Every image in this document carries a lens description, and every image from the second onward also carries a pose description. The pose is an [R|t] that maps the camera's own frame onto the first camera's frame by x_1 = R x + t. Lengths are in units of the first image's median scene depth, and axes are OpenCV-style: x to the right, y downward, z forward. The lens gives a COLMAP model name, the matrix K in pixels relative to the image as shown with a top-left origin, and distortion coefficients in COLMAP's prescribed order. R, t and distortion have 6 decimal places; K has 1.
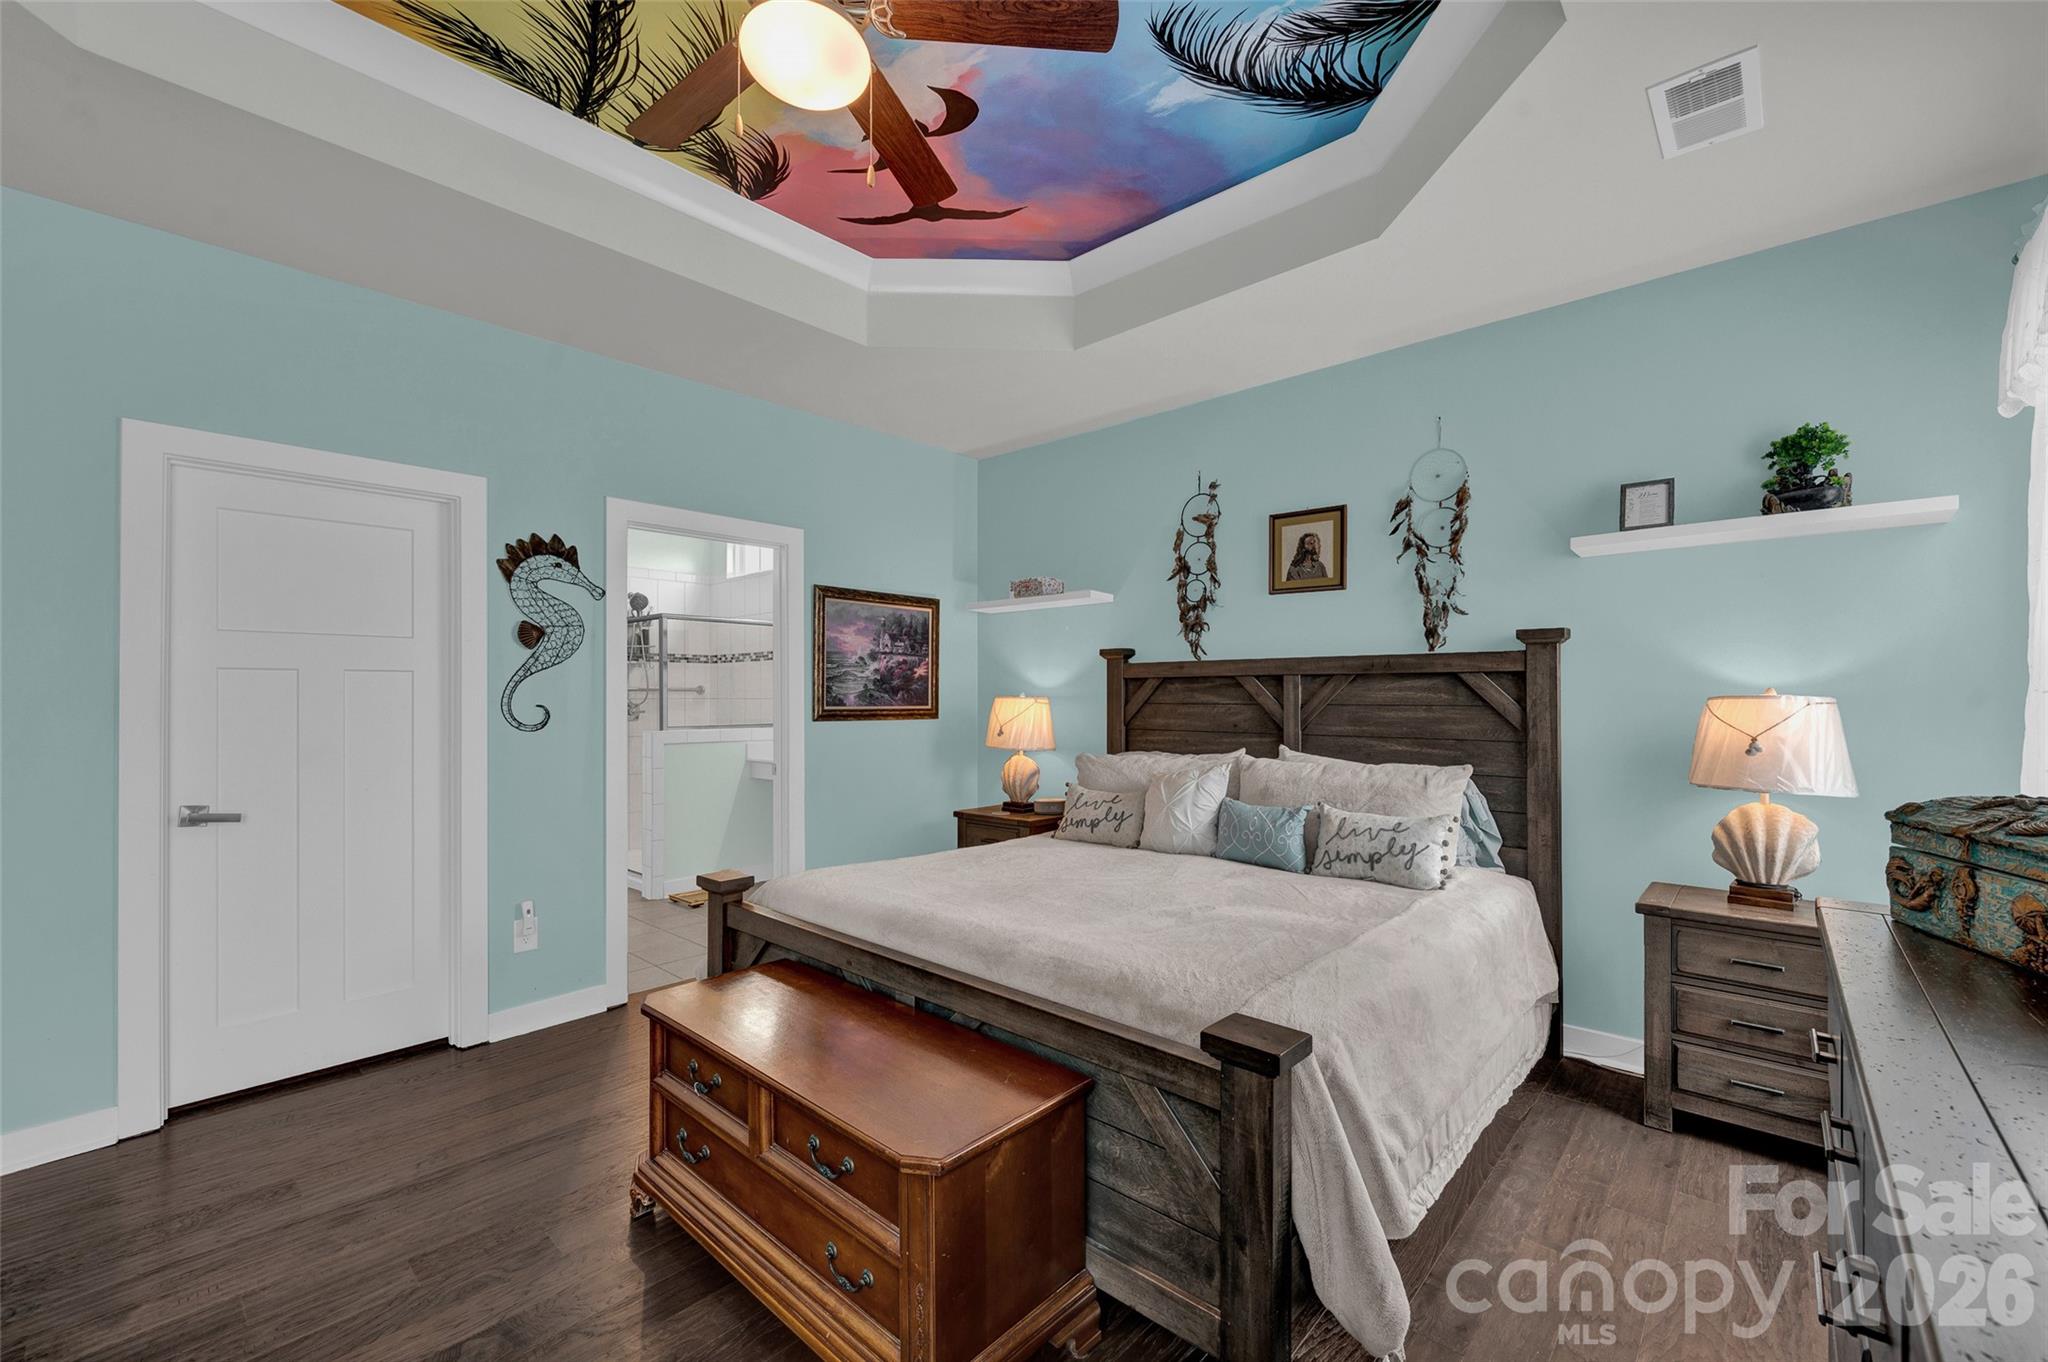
lens RADIAL K [[837.3, 0, 1020.9], [0, 837.3, 684.1], [0, 0, 1]] dist [-0.001359, -0.000057]
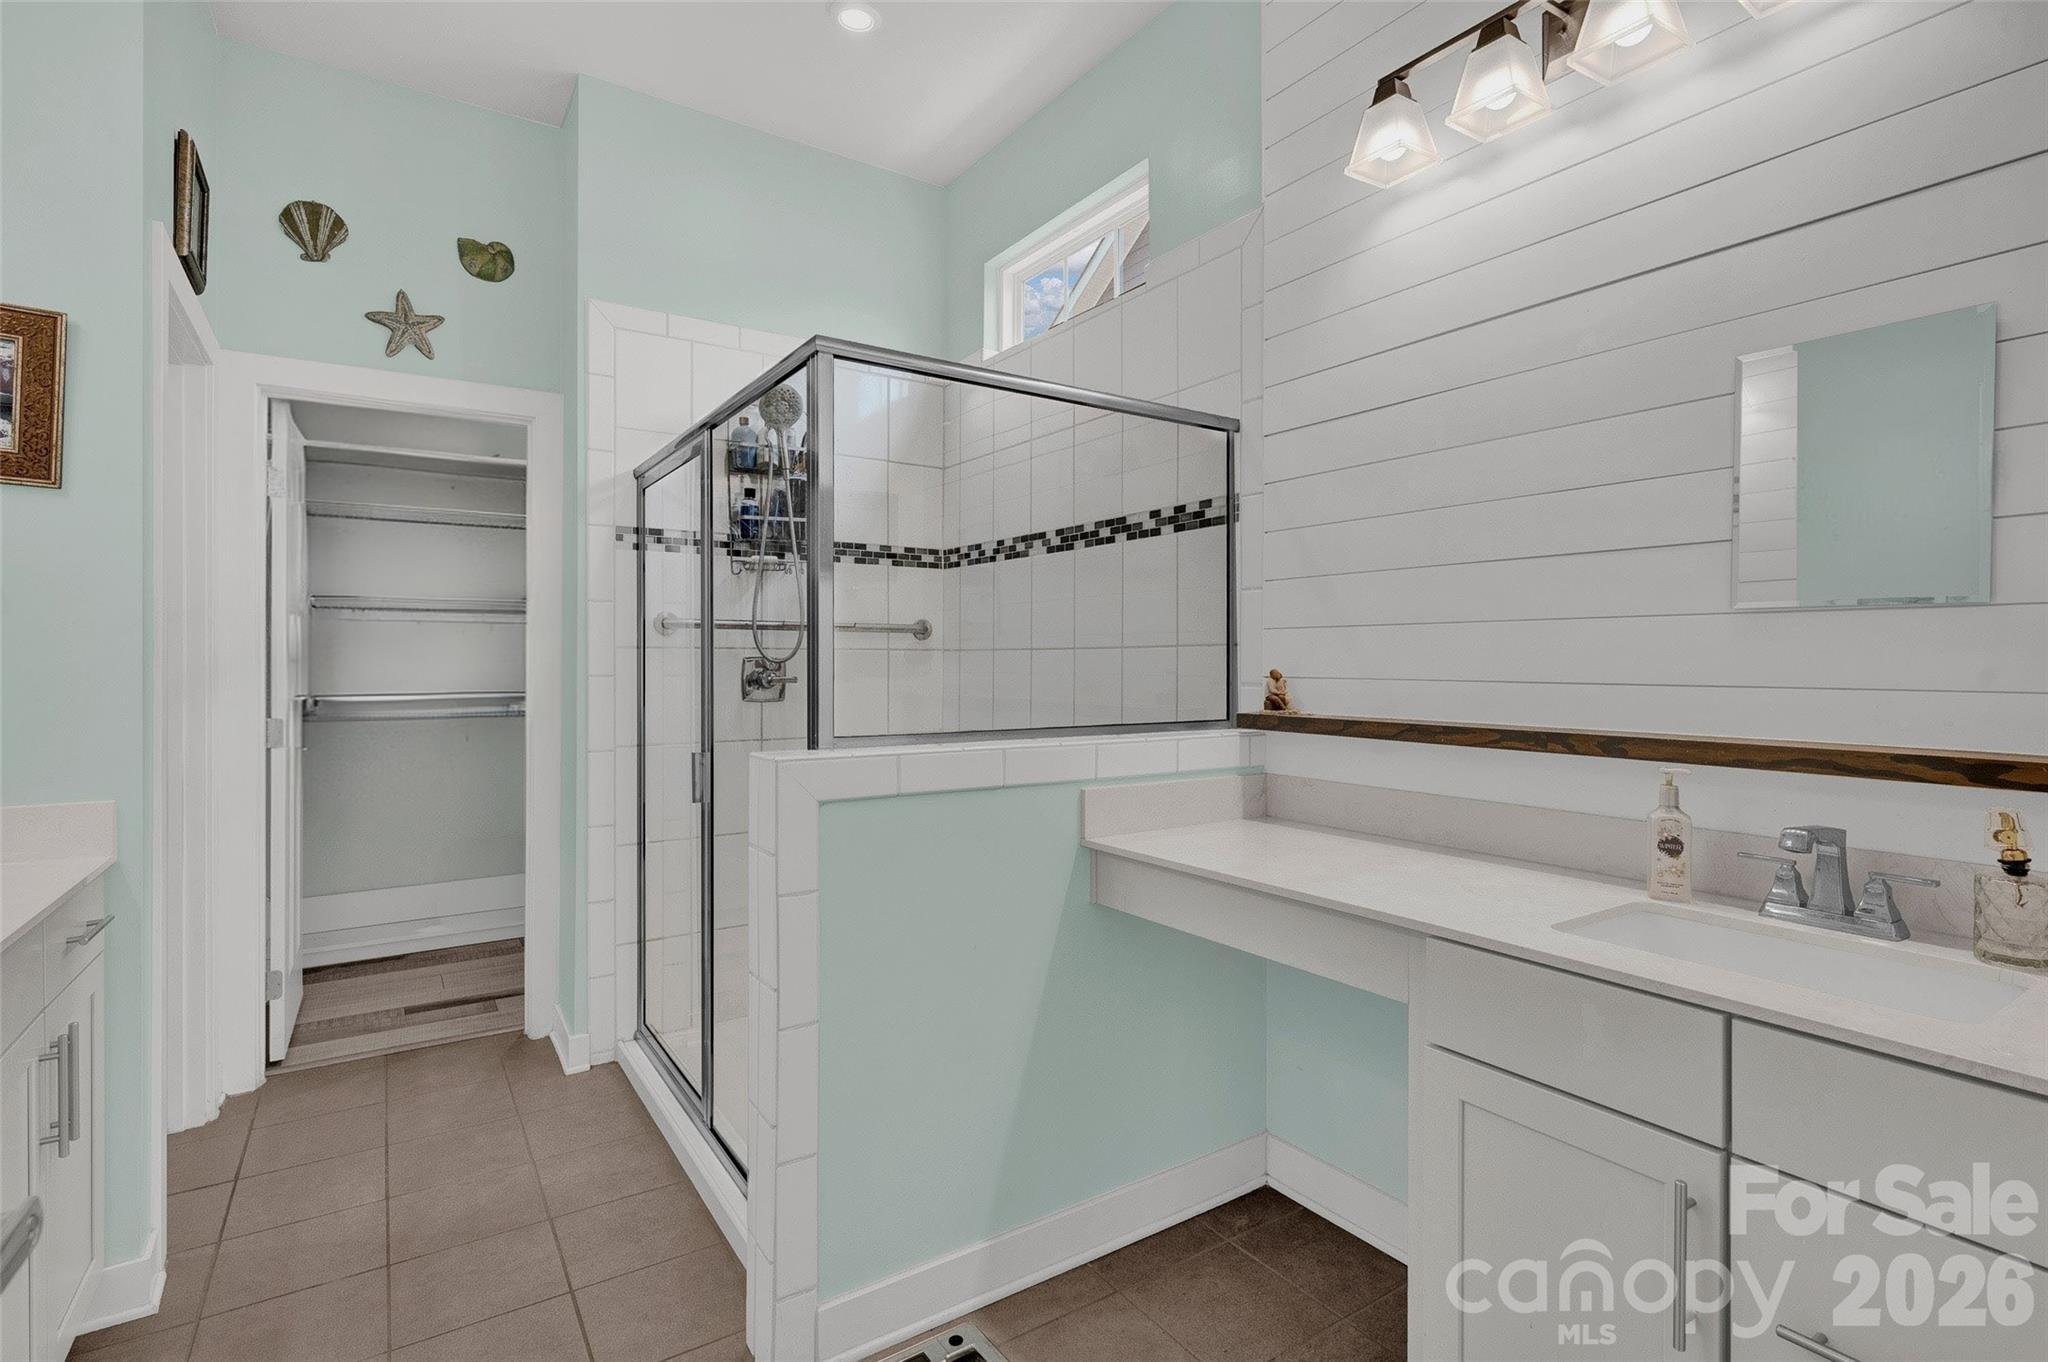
lens RADIAL K [[971.0, 0, 1029.7], [0, 971.0, 667.5], [0, 0, 1]] dist [0.002510, -0.000635]
pose [[0.972826, 0.006234, -0.231455, -0.351047], [-0.001843, 0.999814, 0.019183, 0.026625], [0.231532, -0.018235, 0.972656, 0.868544]]
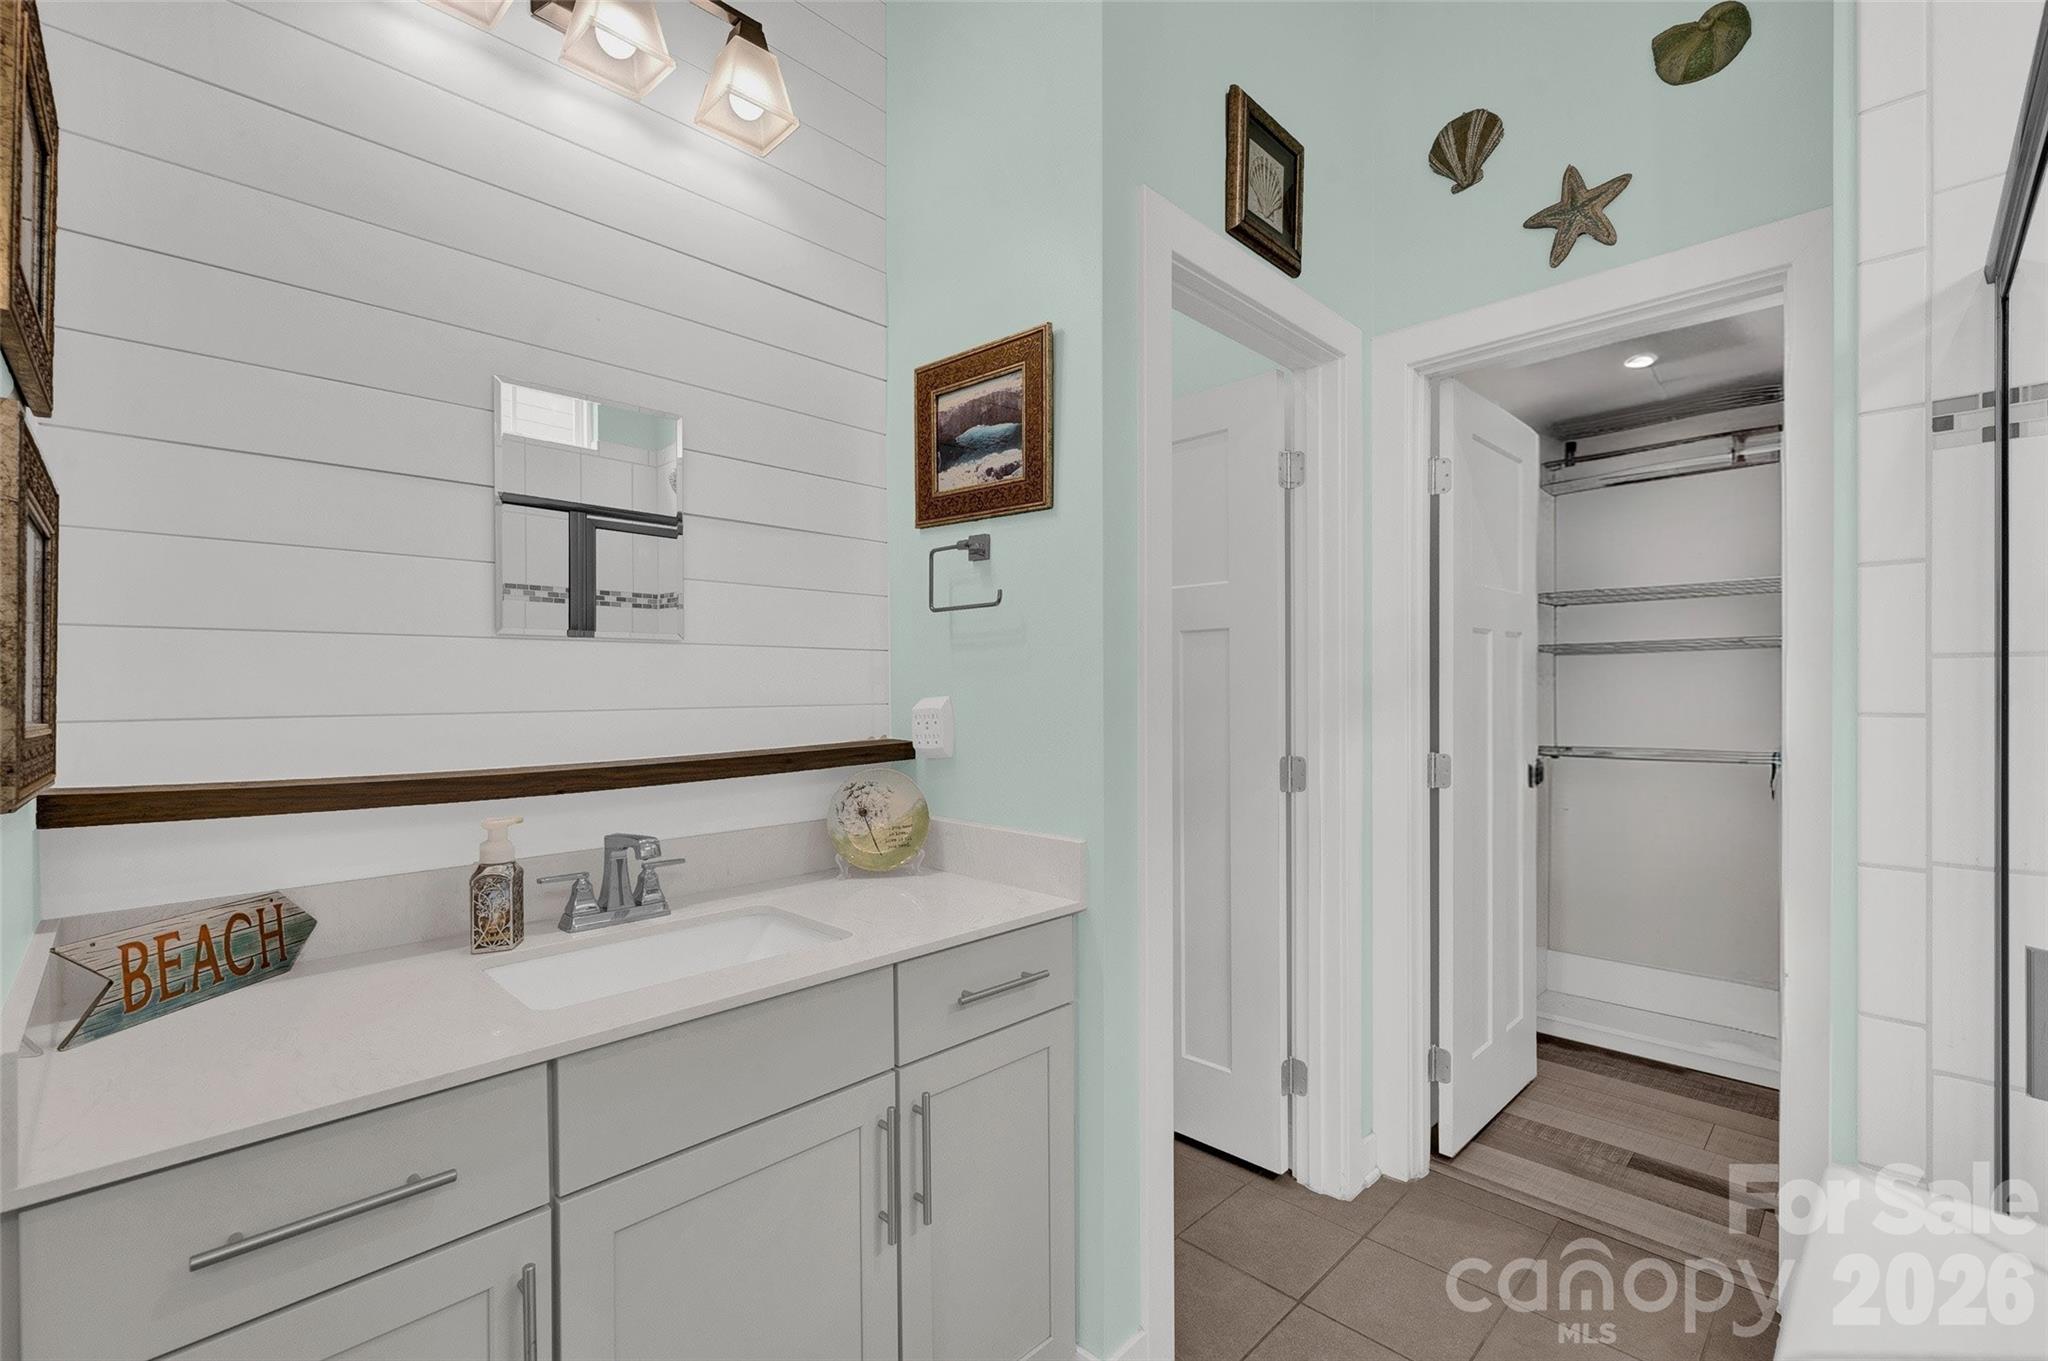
lens RADIAL K [[868.9, 0, 1028.1], [0, 868.9, 681.0], [0, 0, 1]] dist [-0.006337, 0.000941]
pose [[-0.045984, 0.004733, -0.998931, -0.494459], [0.014804, 0.999882, 0.004056, 0.027754], [0.998832, -0.014602, -0.046049, 1.182983]]
